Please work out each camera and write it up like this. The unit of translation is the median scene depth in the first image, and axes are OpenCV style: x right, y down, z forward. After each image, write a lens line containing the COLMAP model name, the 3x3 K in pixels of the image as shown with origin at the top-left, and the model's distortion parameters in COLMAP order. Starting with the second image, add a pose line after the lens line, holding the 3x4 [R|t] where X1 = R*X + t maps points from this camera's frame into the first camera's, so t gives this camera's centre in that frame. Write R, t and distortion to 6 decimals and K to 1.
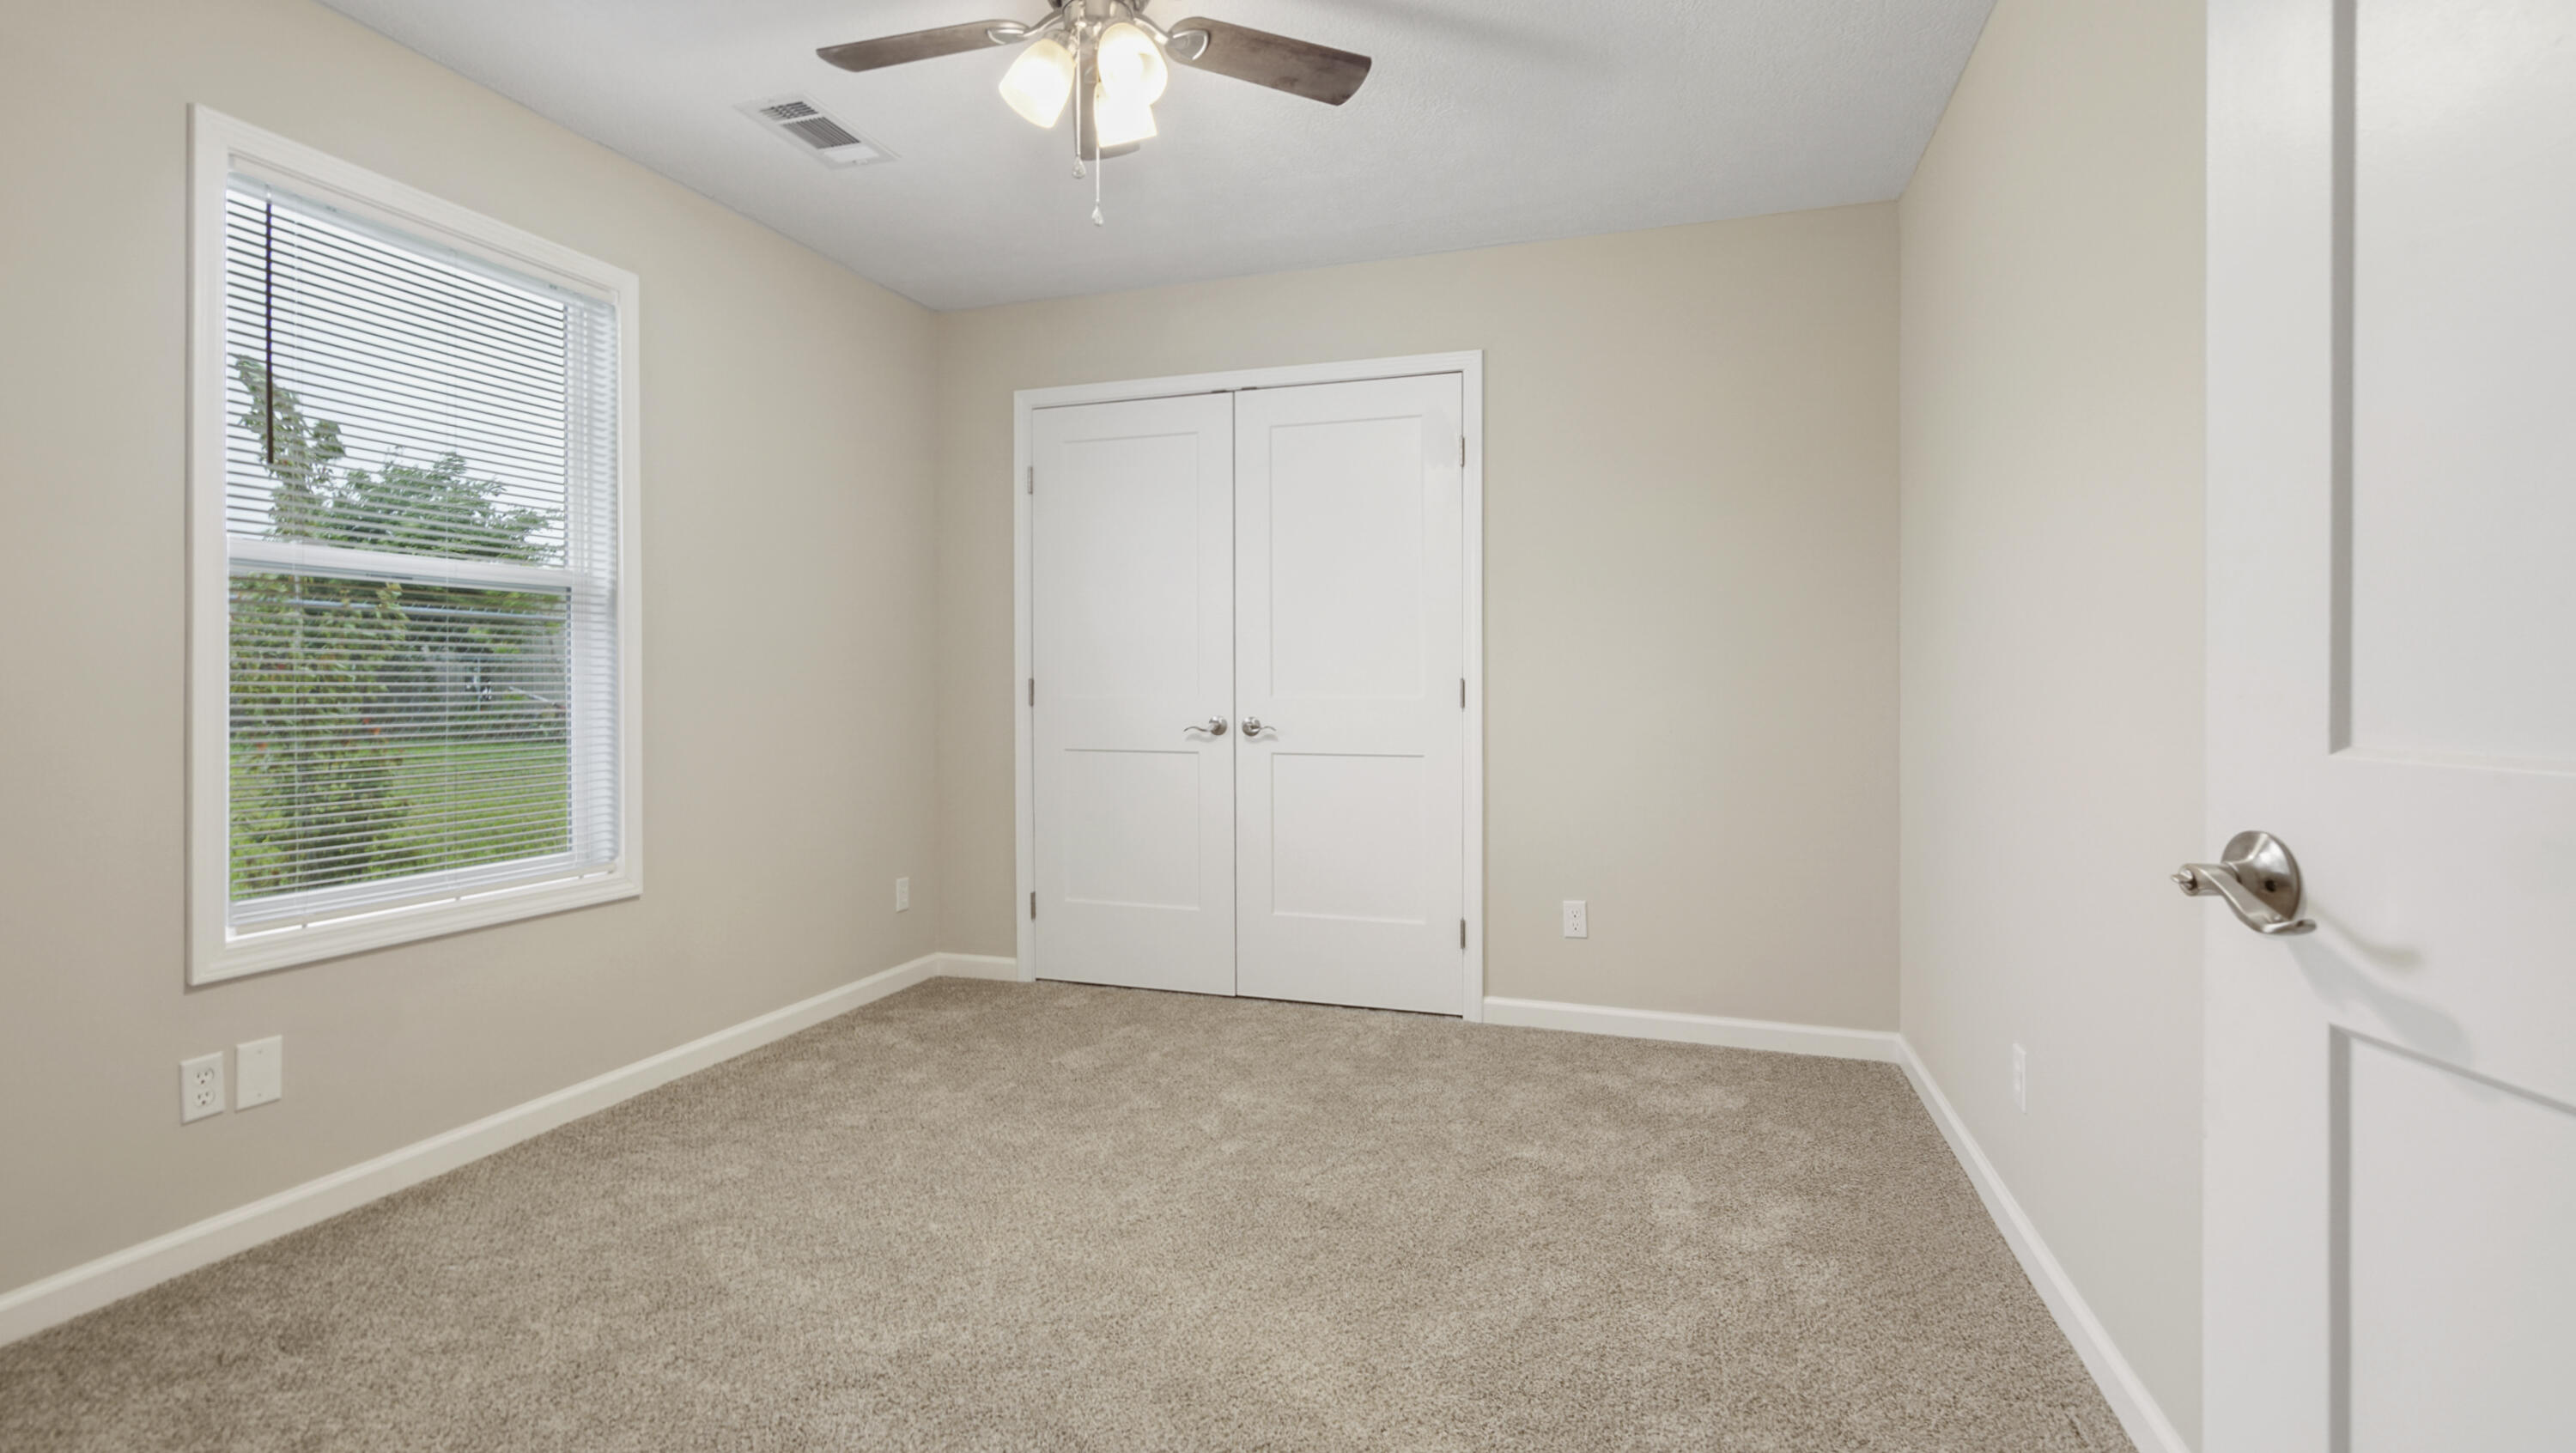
lens RADIAL K [[1210.0, 0, 1290.2], [0, 1210.0, 699.7], [0, 0, 1]] dist [-0.000710, 0.000082]
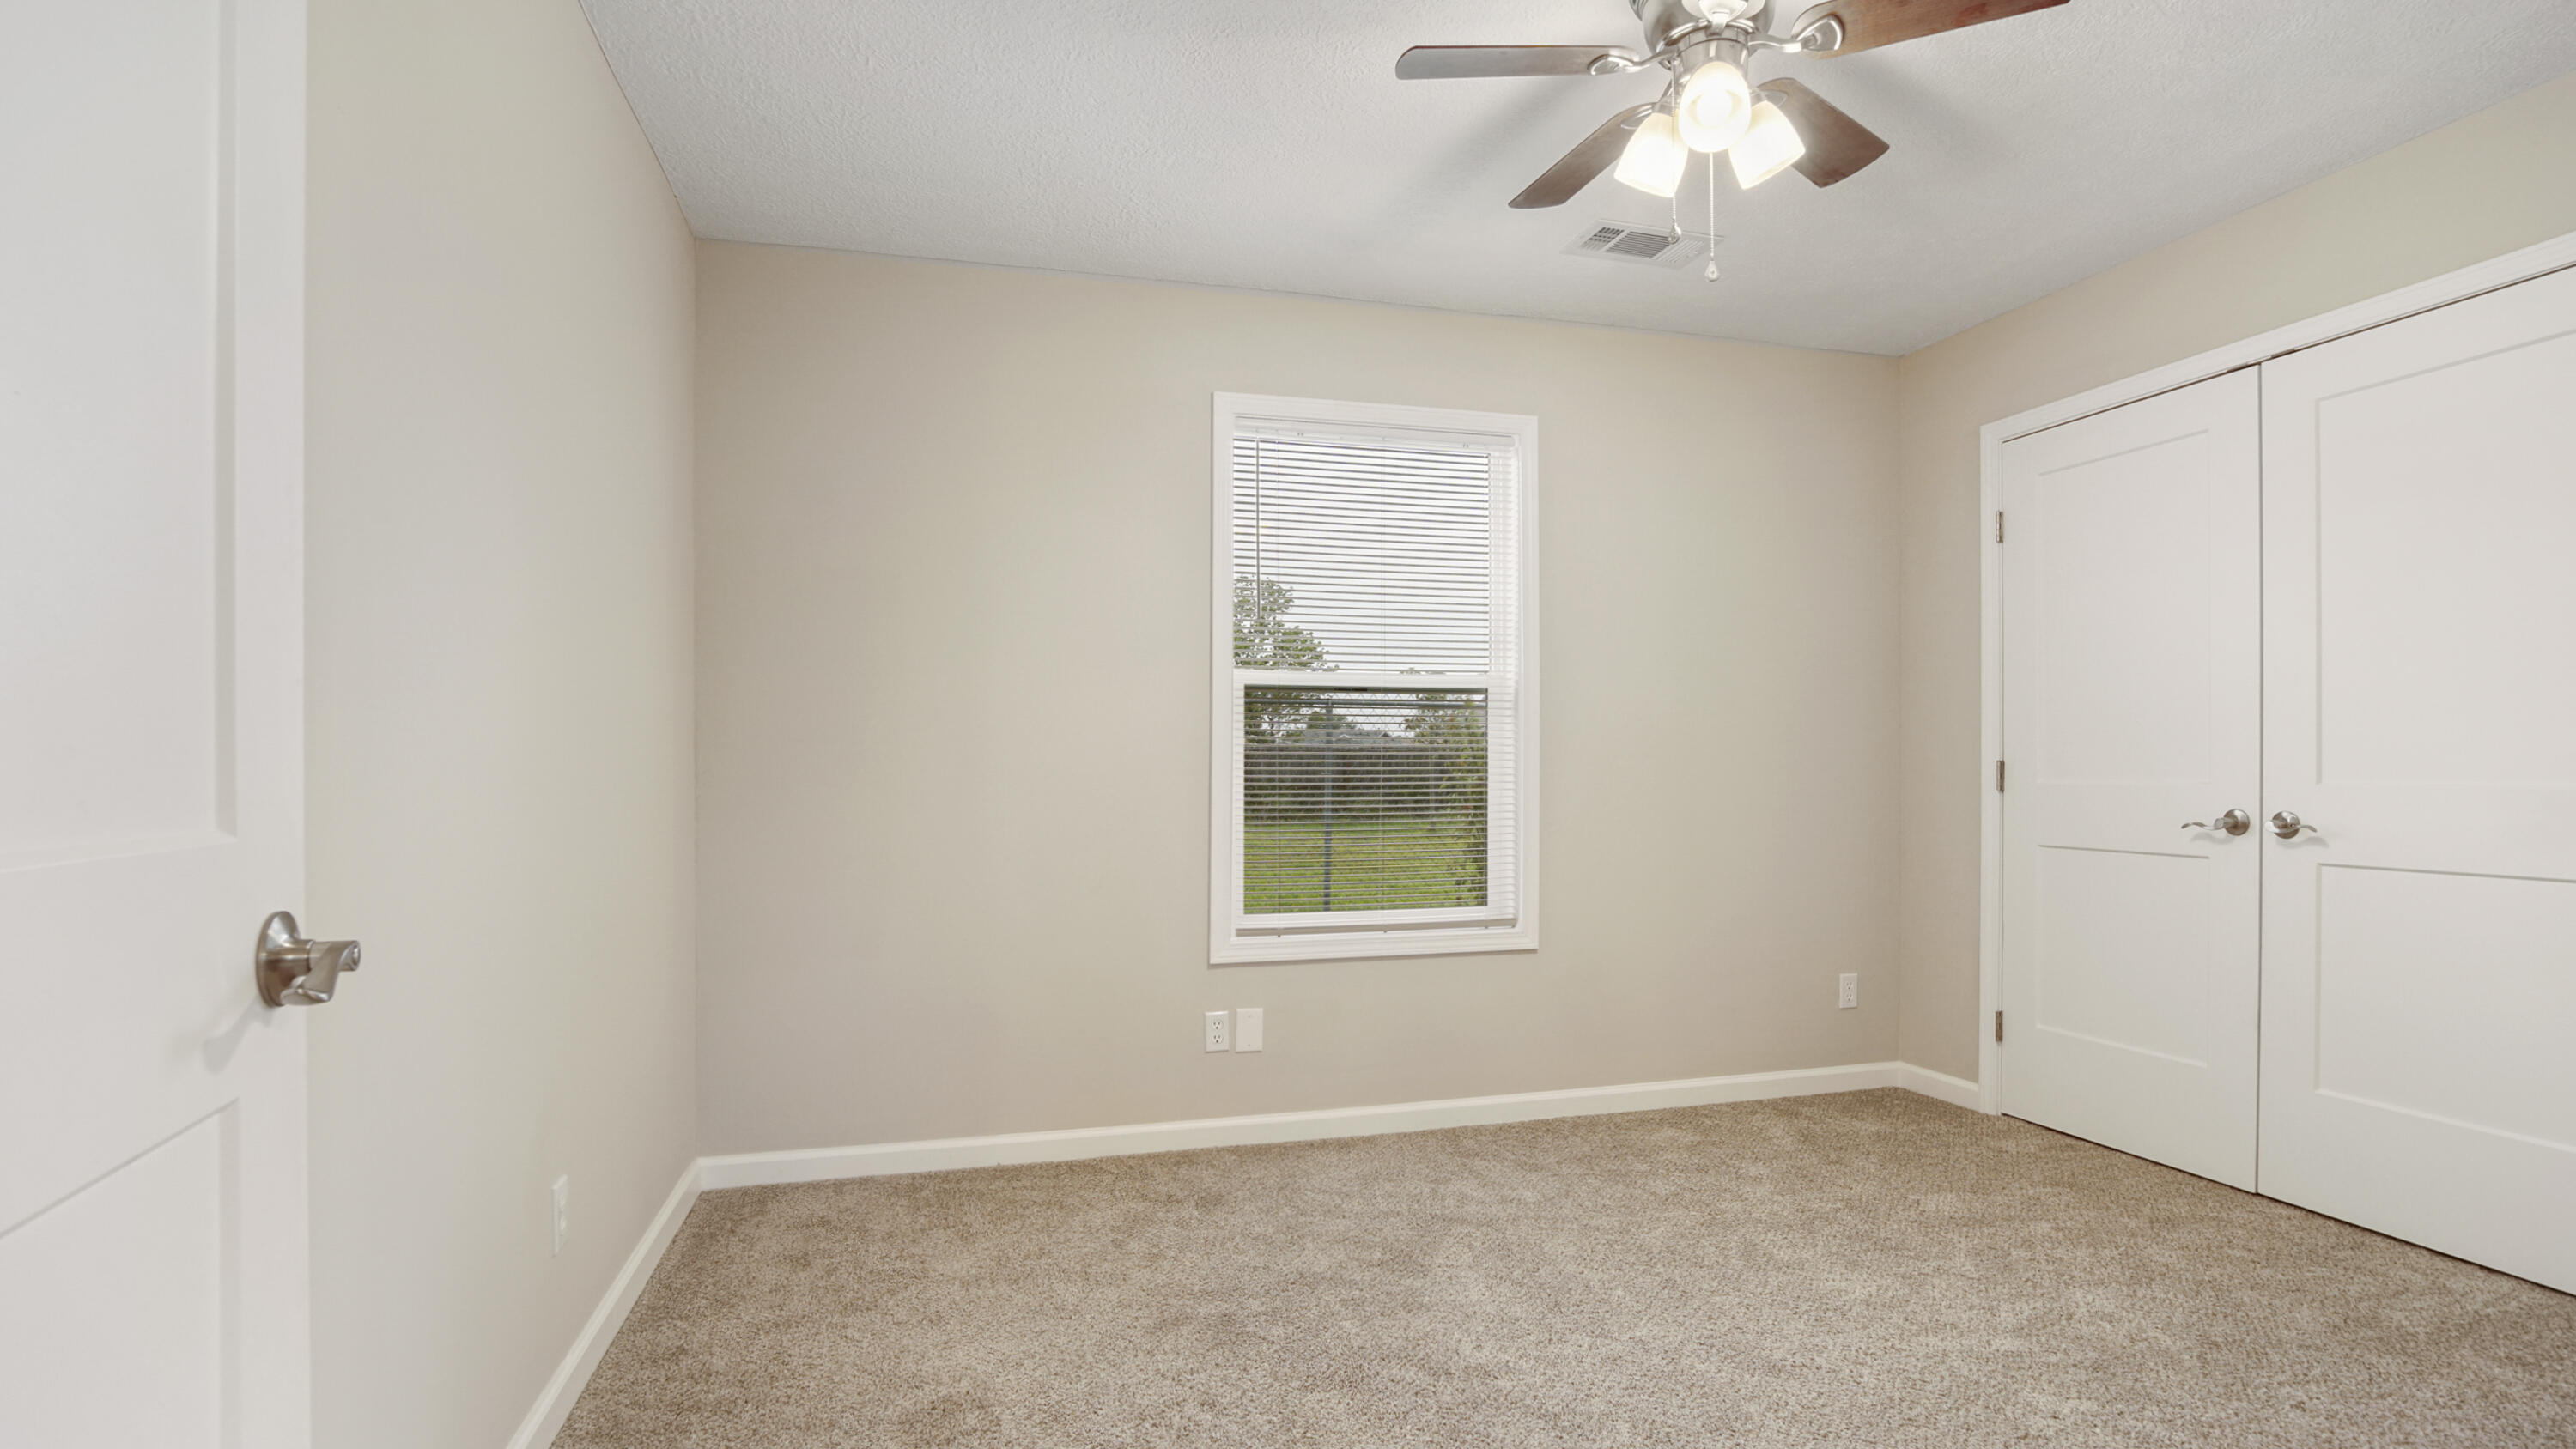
lens RADIAL K [[1269.4, 0, 1297.0], [0, 1269.4, 789.1], [0, 0, 1]] dist [-0.004680, -0.000268]
pose [[0.559646, 0.011393, -0.828653, 0.333349], [-0.007411, 0.999934, 0.008742, -0.001529], [0.828698, 0.001249, 0.559694, 0.123603]]
